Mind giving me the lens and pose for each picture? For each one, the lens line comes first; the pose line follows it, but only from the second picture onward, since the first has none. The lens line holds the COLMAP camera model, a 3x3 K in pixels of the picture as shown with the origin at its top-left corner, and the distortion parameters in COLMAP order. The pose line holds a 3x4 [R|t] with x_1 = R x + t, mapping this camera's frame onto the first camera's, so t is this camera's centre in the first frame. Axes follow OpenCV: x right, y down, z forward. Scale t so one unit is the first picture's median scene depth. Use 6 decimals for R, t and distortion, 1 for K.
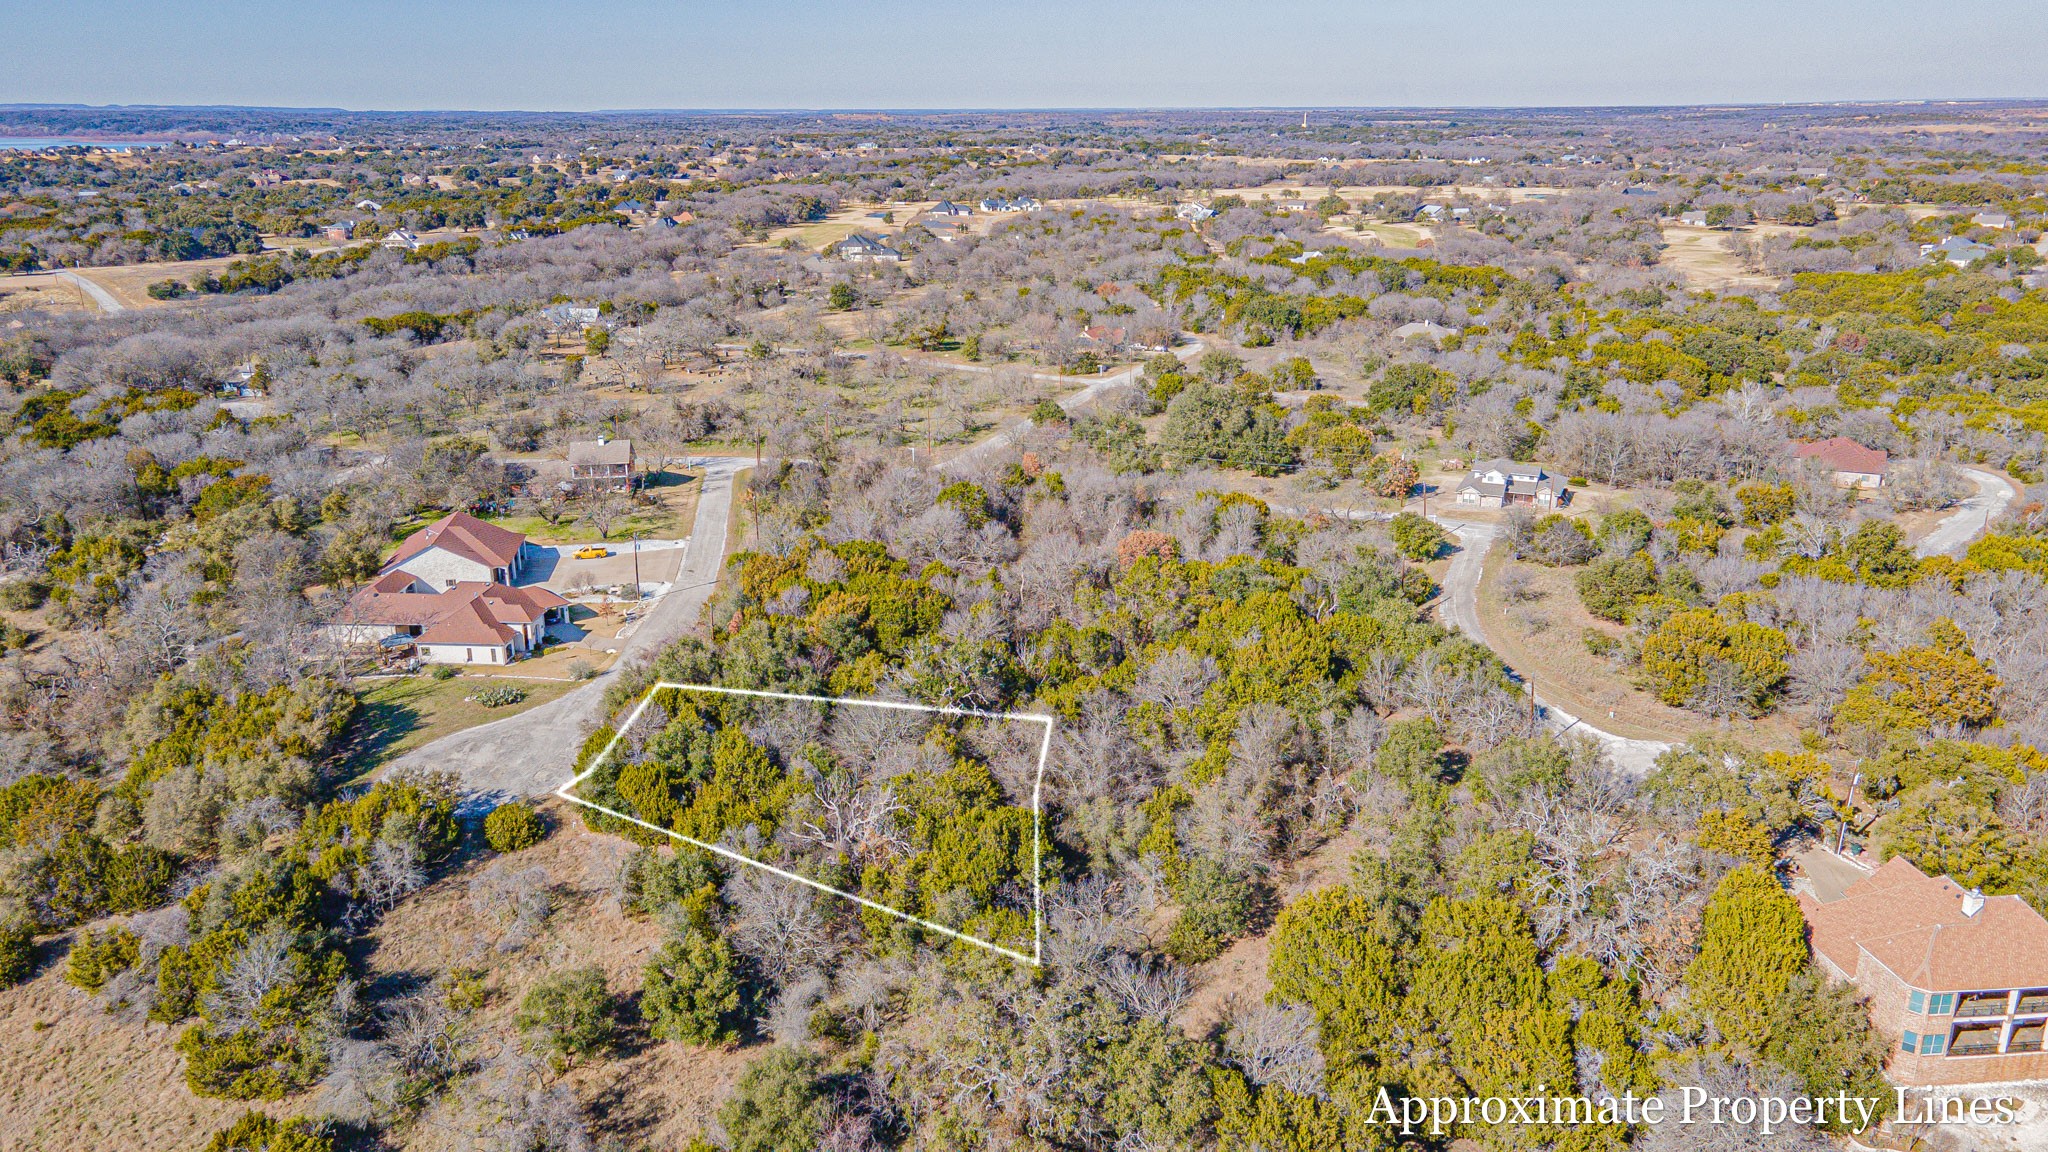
lens RADIAL K [[1491.0, 0, 1027.7], [0, 1491.0, 577.9], [0, 0, 1]] dist [0.013842, 0.052541]
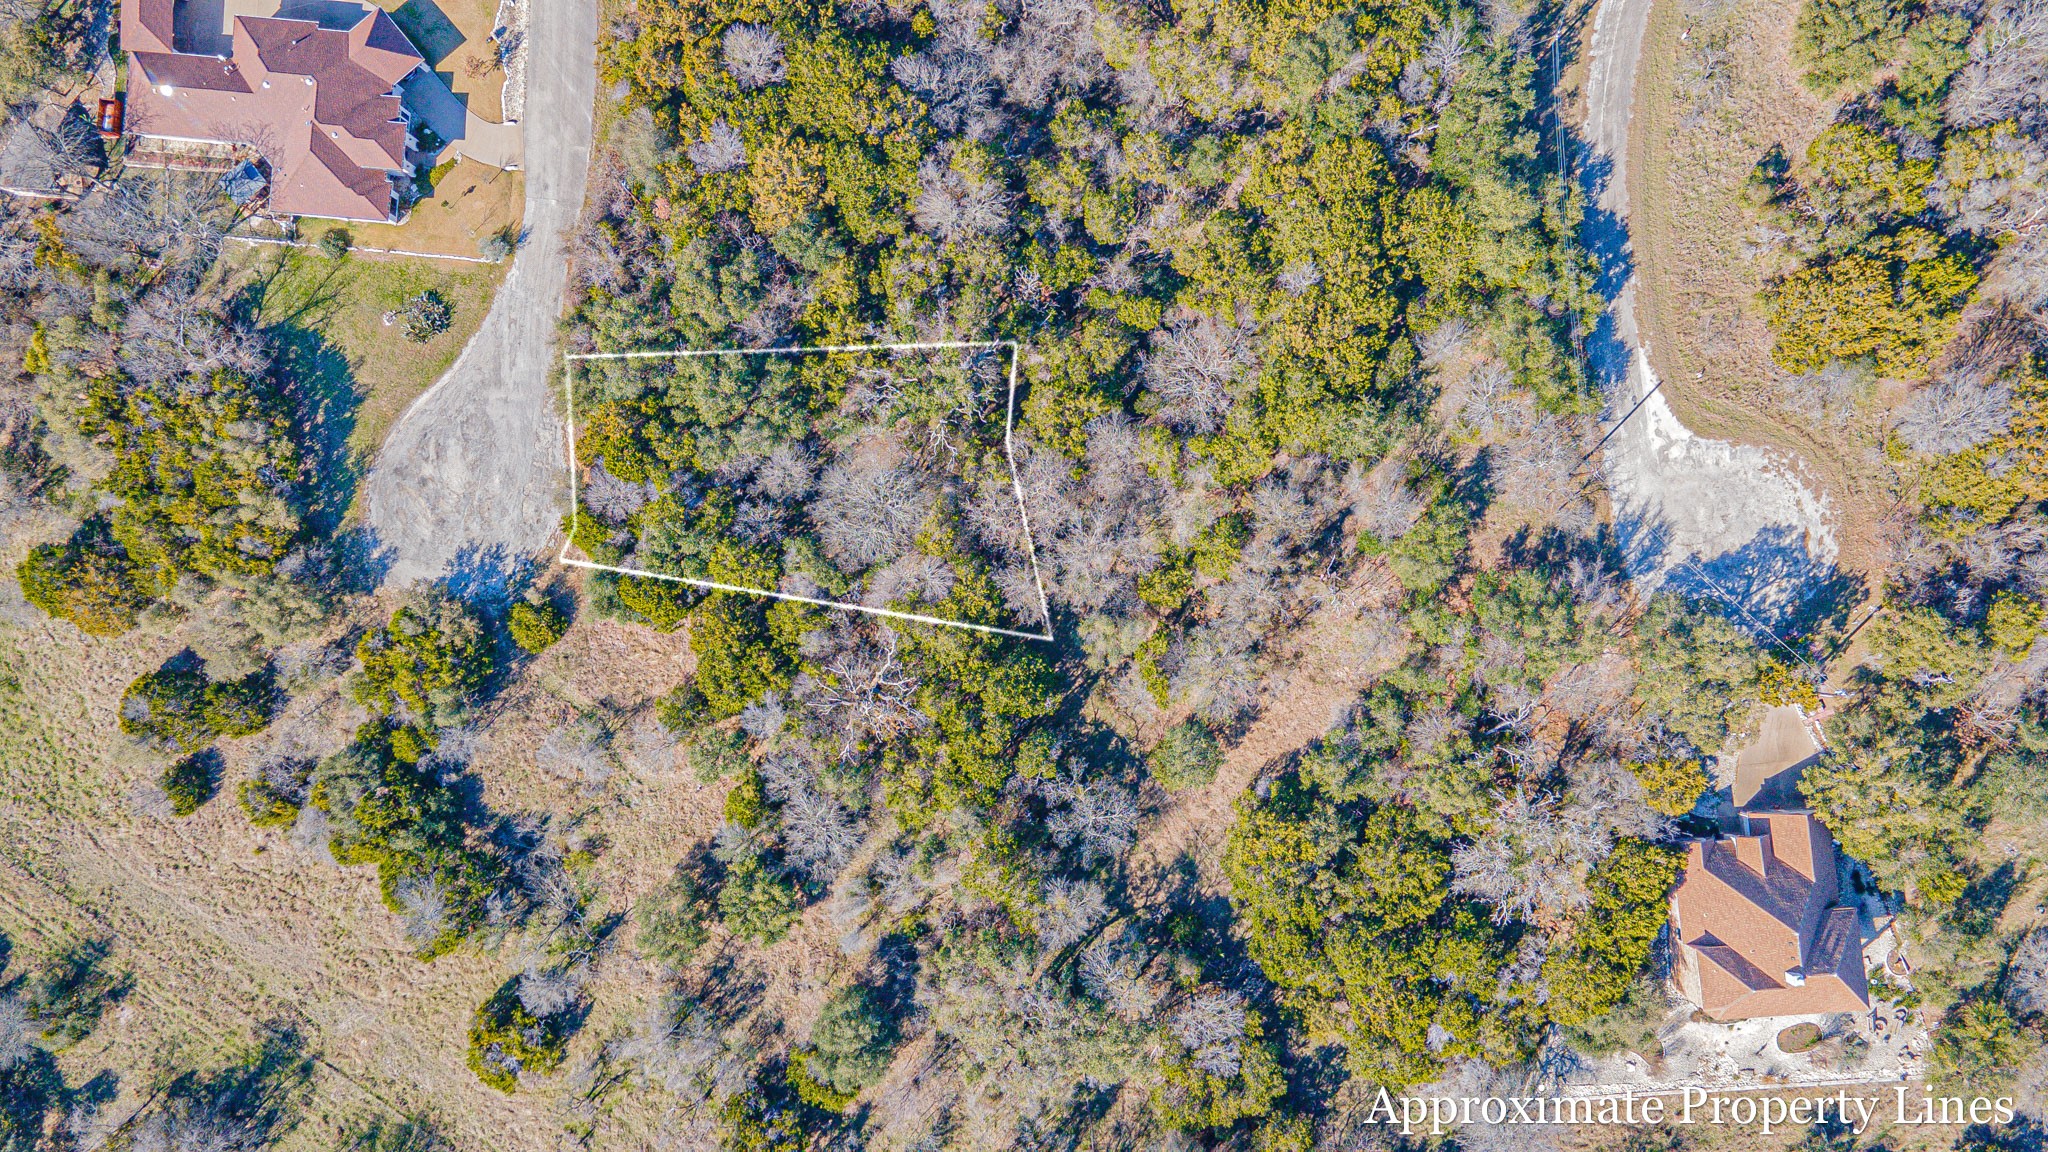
lens RADIAL K [[1491.0, 0, 1027.7], [0, 1491.0, 577.9], [0, 0, 1]] dist [0.013842, 0.052541]
pose [[0.999577, 0.004501, -0.028737, 0.014428], [0.025659, 0.328911, 0.944012, -0.430194], [0.013701, -0.944350, 0.328656, 0.363776]]
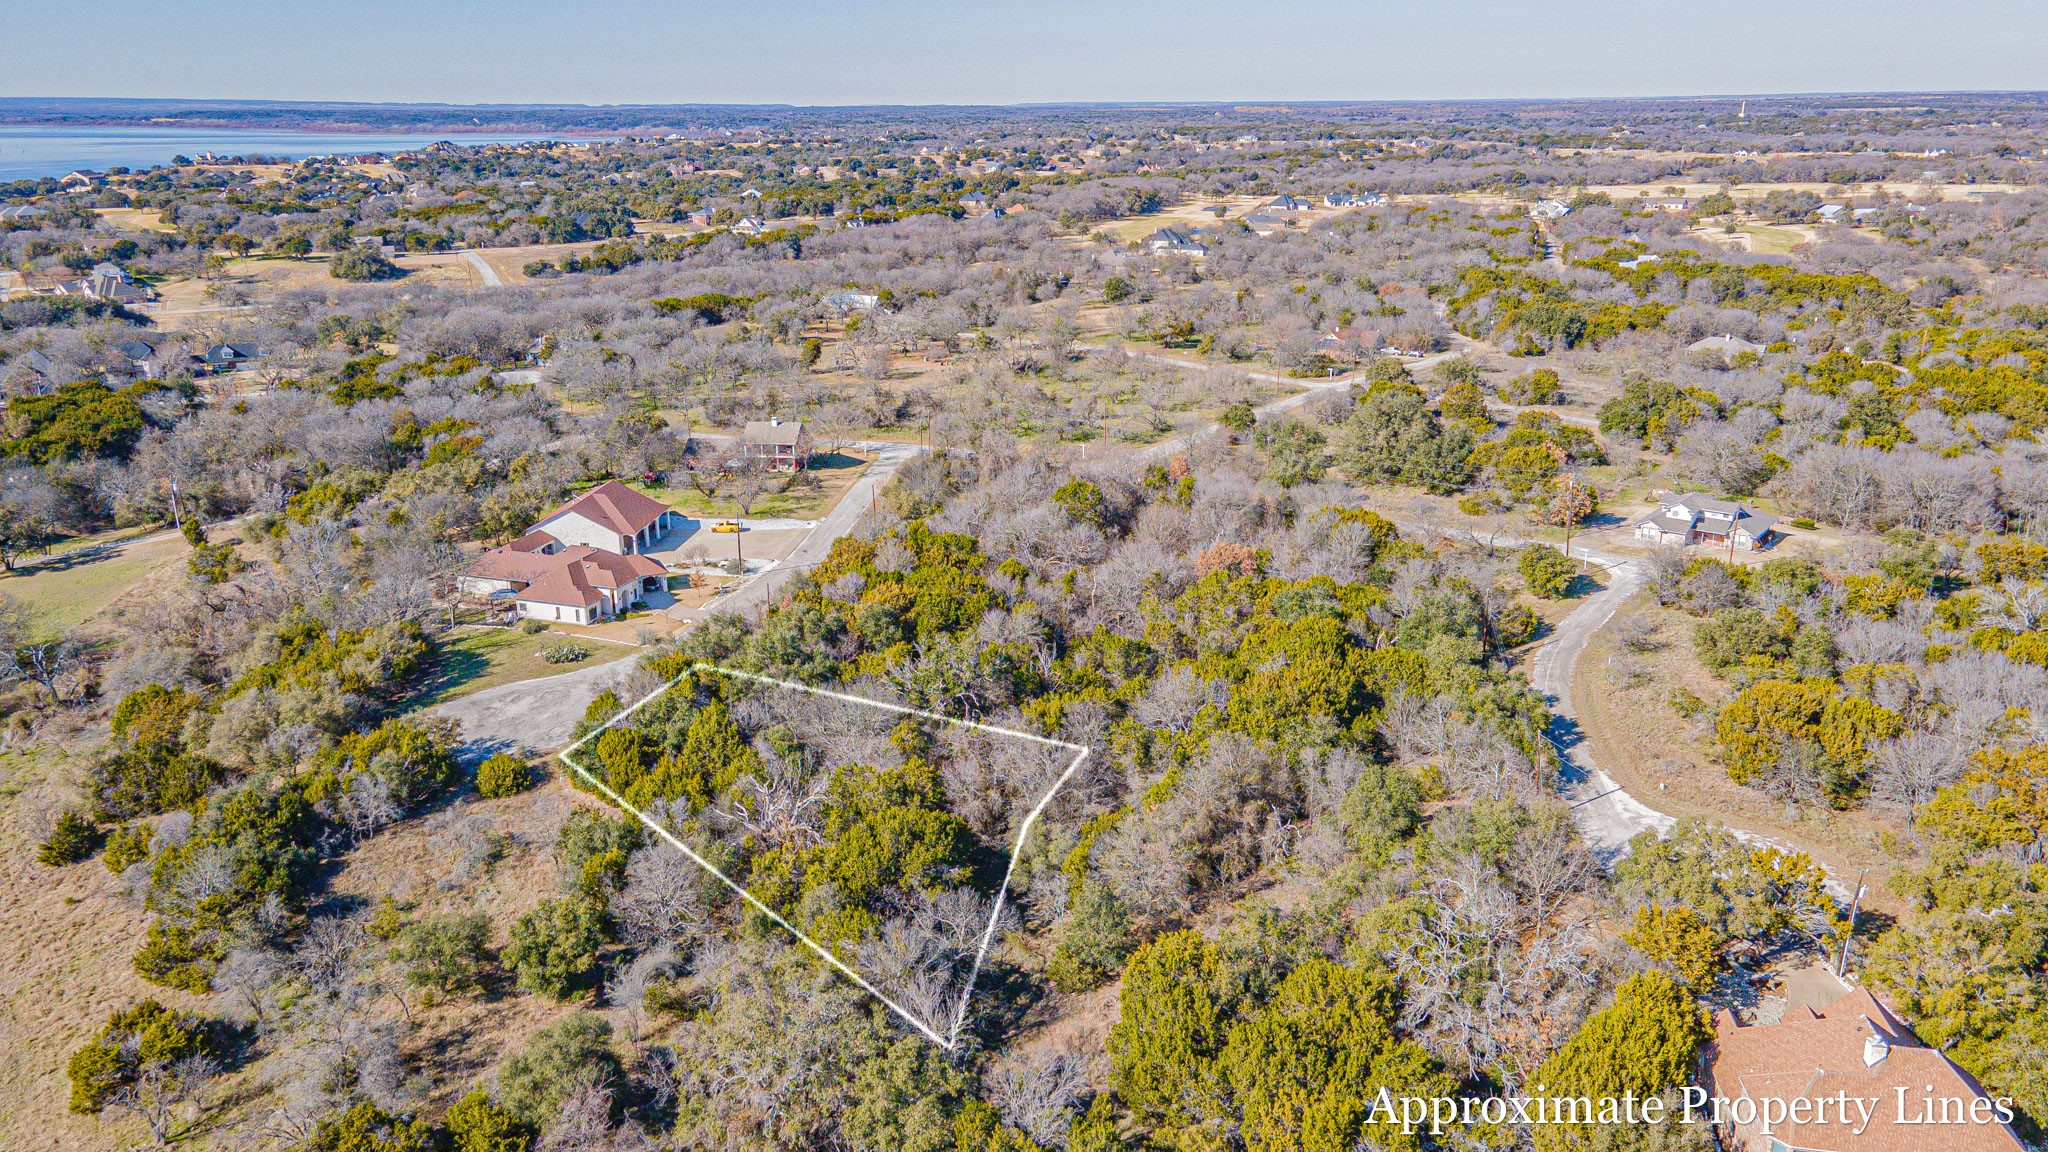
lens RADIAL K [[1491.0, 0, 1027.7], [0, 1491.0, 577.9], [0, 0, 1]] dist [0.013842, 0.052541]
pose [[0.965906, 0.076826, -0.247232, 0.144109], [-0.075683, 0.997032, 0.014138, -0.009811], [0.247585, 0.005055, 0.968853, 0.026913]]
